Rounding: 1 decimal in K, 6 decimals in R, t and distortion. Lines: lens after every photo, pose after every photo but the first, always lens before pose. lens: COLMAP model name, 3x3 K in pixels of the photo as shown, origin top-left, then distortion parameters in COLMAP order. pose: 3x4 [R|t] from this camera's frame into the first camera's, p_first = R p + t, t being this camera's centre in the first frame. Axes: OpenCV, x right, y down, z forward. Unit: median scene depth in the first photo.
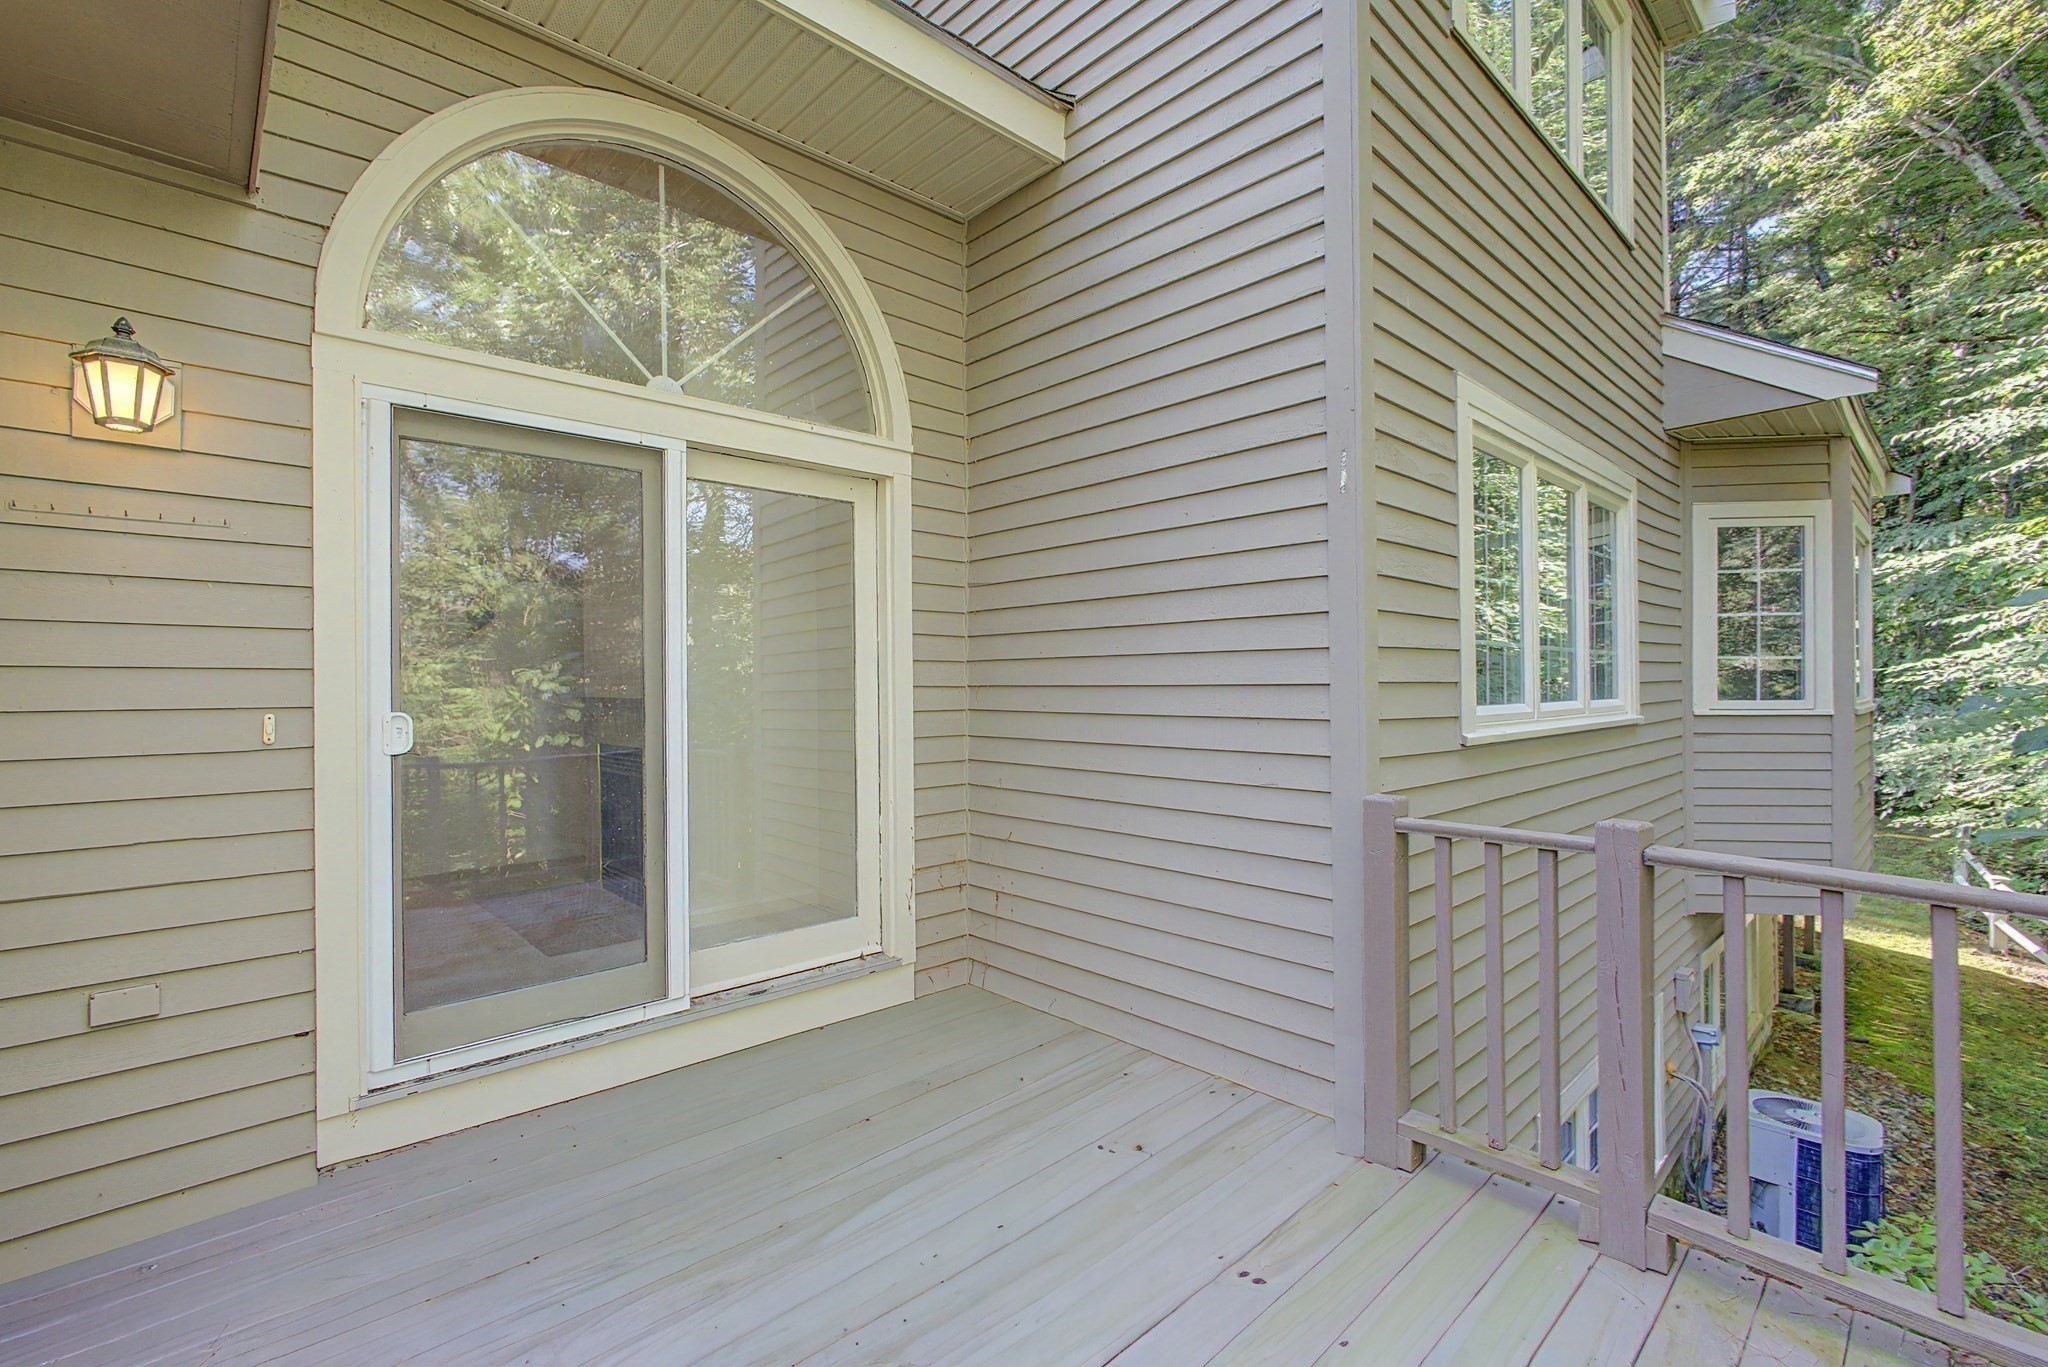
lens RADIAL K [[900.3, 0, 1027.4], [0, 900.3, 674.8], [0, 0, 1]] dist [-0.025333, 0.000383]
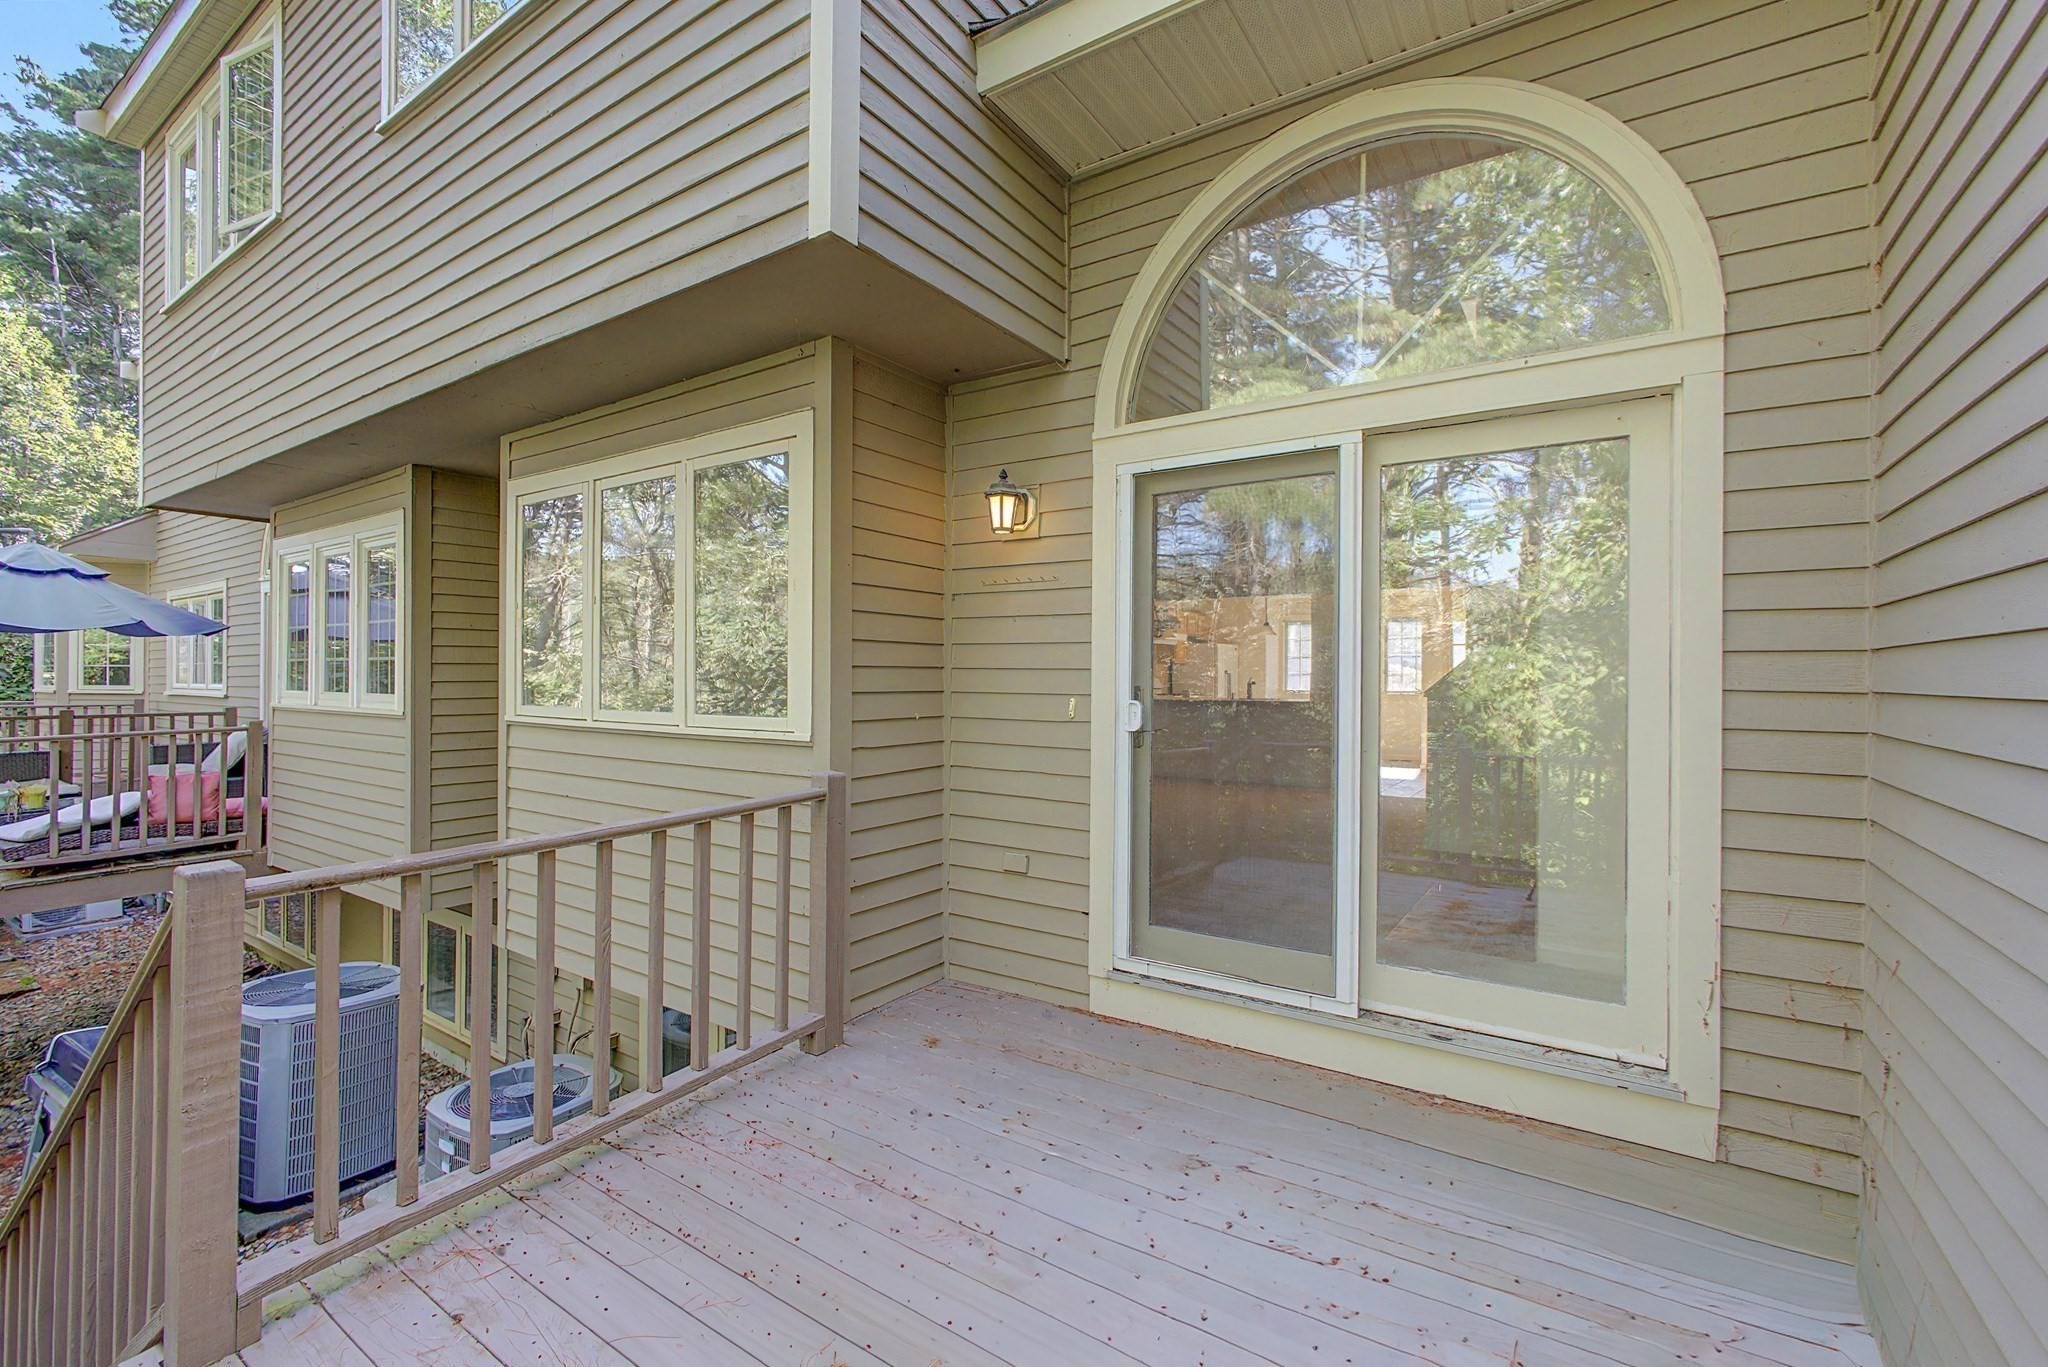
lens RADIAL K [[900.3, 0, 1027.4], [0, 900.3, 674.8], [0, 0, 1]] dist [-0.025333, 0.000383]
pose [[0.201881, 0.000308, -0.979410, 0.606676], [-0.000497, 1.000000, 0.000212, 0.003027], [0.979410, 0.000444, 0.201881, 0.559012]]
